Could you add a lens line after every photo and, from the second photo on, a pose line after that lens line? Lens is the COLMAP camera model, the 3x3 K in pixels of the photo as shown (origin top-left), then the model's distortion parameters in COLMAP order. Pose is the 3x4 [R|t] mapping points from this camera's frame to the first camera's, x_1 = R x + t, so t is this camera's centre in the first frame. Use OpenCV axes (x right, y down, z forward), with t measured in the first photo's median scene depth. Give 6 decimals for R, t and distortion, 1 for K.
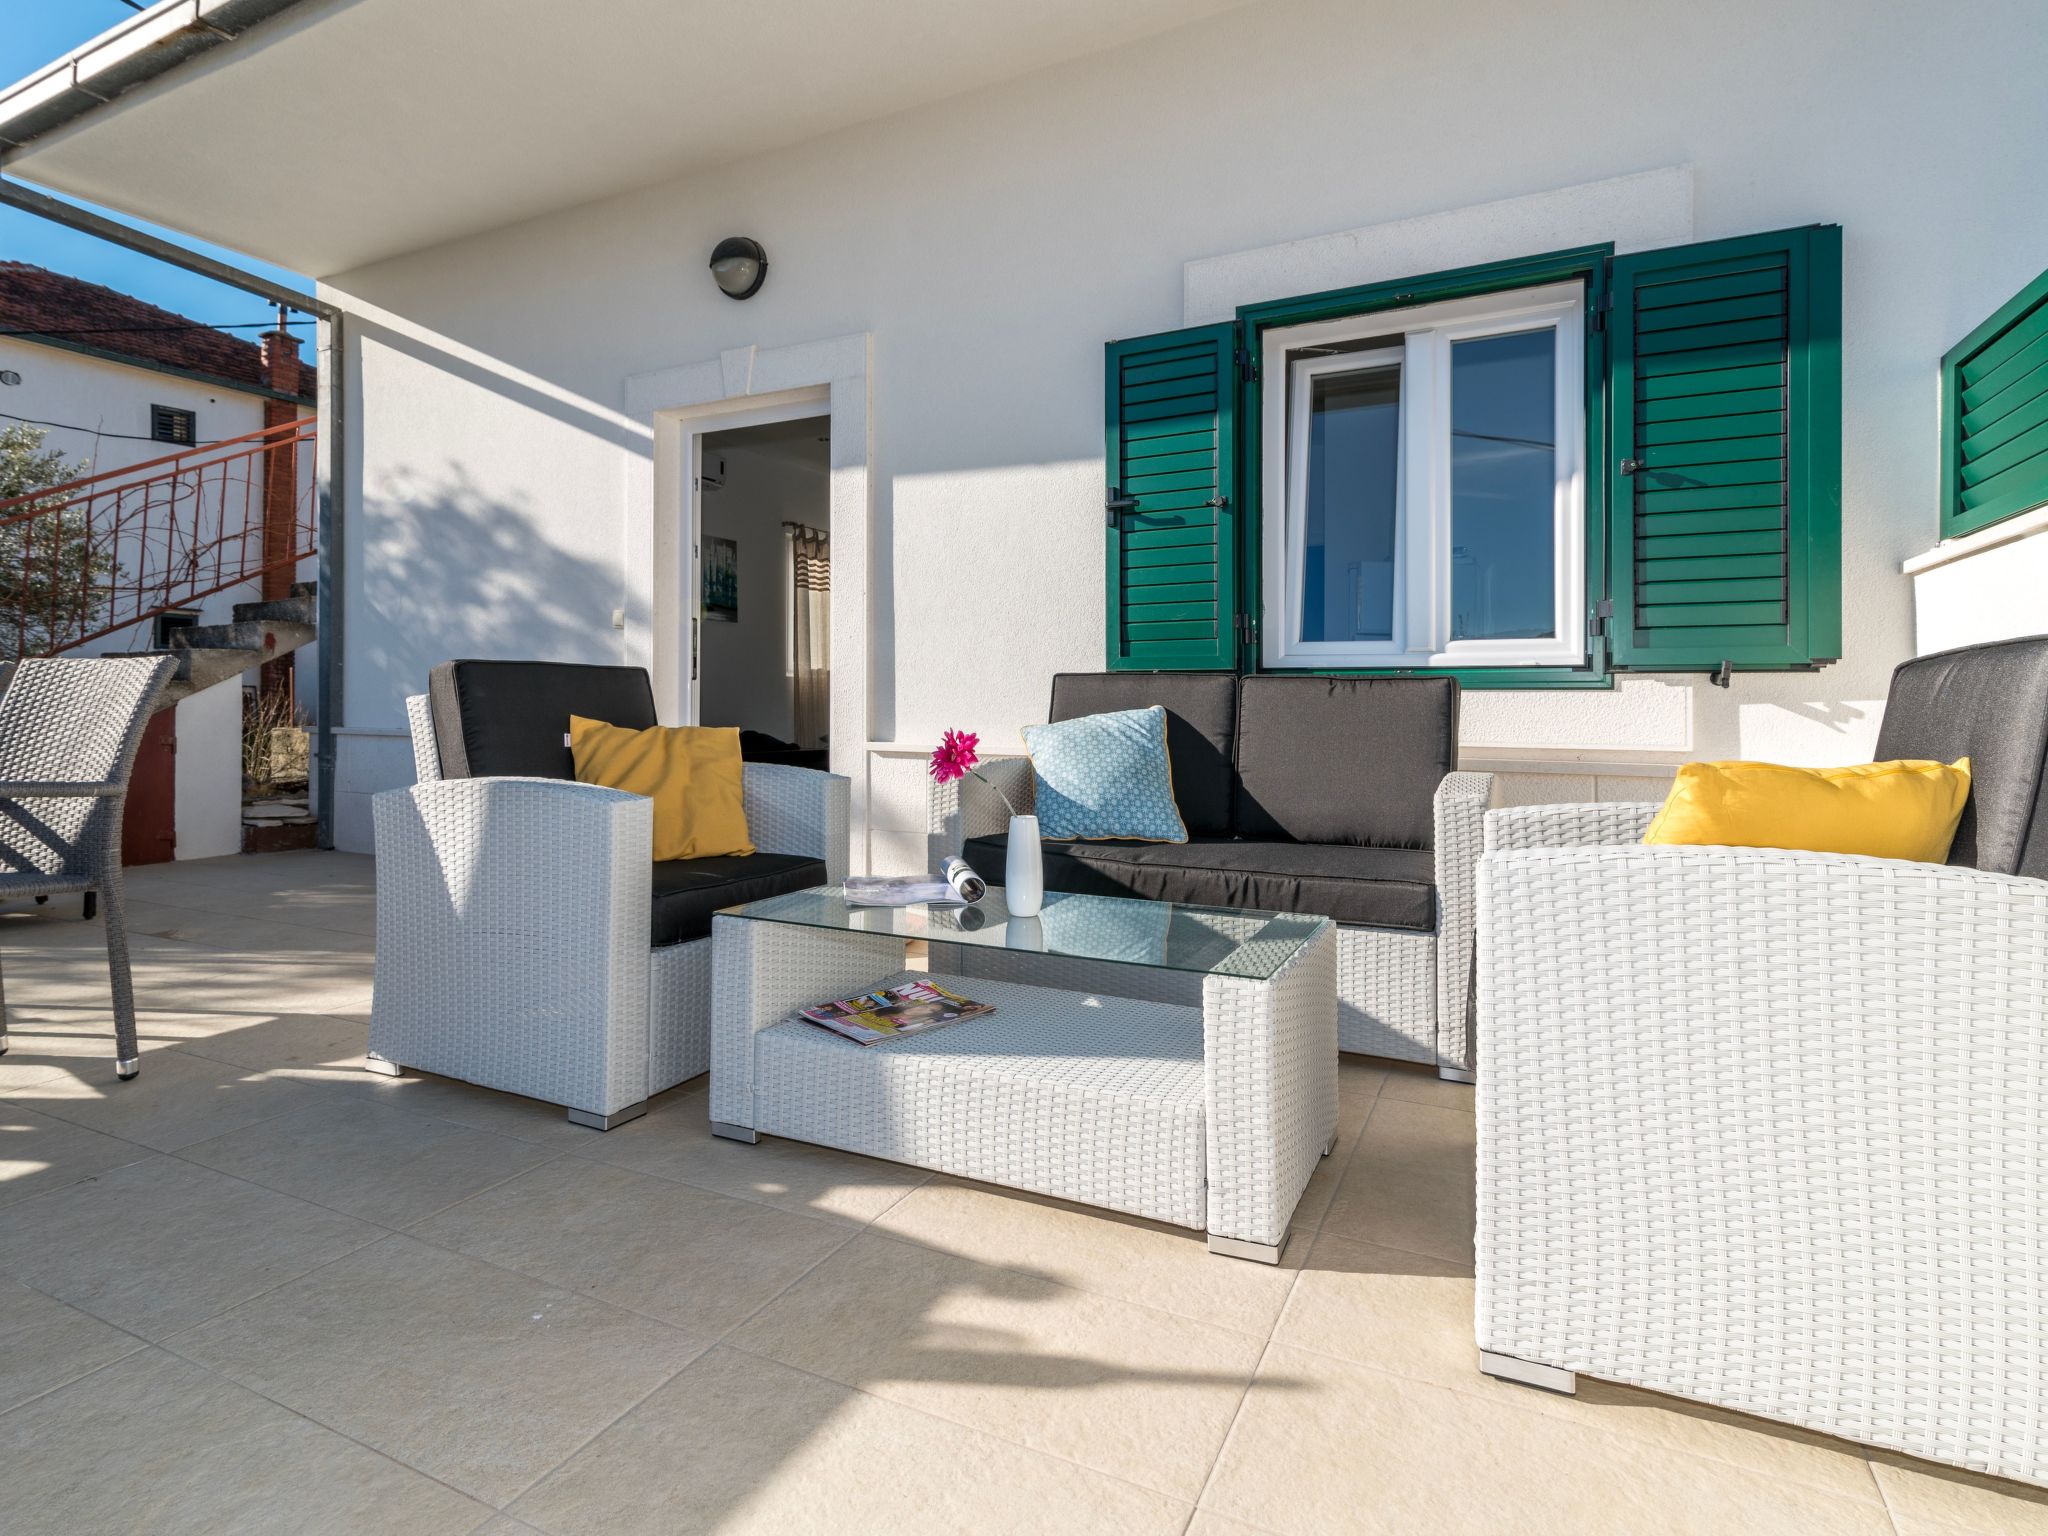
lens RADIAL K [[1106.1, 0, 931.3], [0, 1106.1, 695.6], [0, 0, 1]] dist [0.010989, -0.000168]
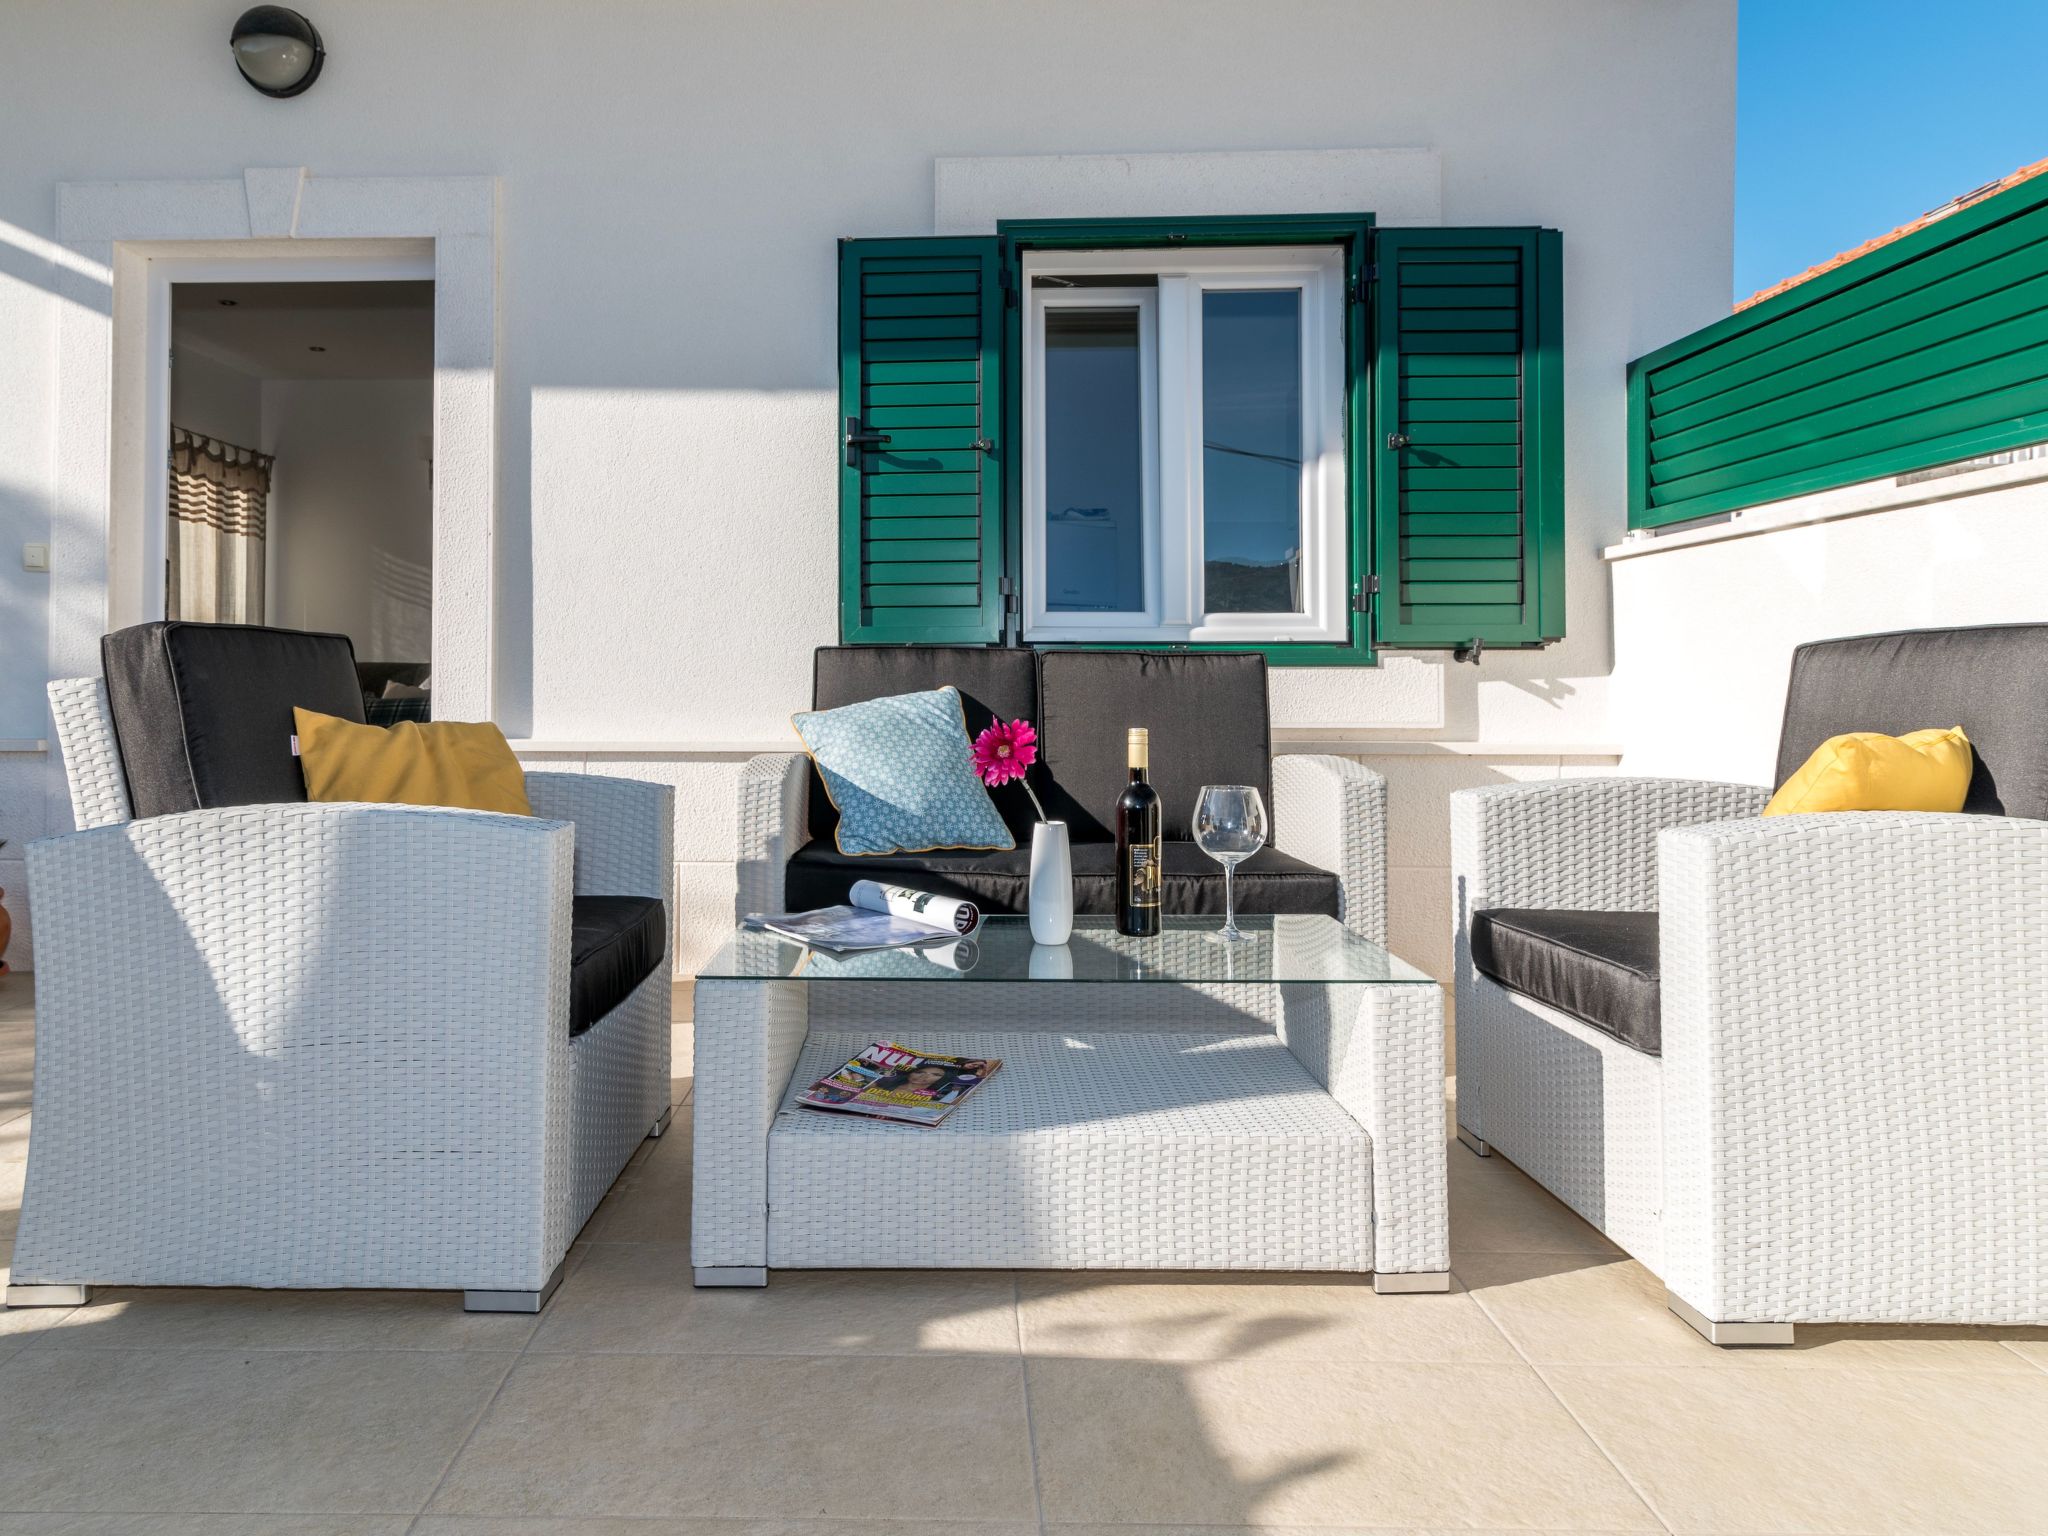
lens RADIAL K [[1398.7, 0, 971.8], [0, 1398.7, 643.6], [0, 0, 1]] dist [0.016062, -0.002271]
pose [[0.894036, 0.006894, 0.447942, -0.254666], [0.002574, 0.999786, -0.020524, -0.001399], [-0.447988, 0.019503, 0.893827, 0.054484]]
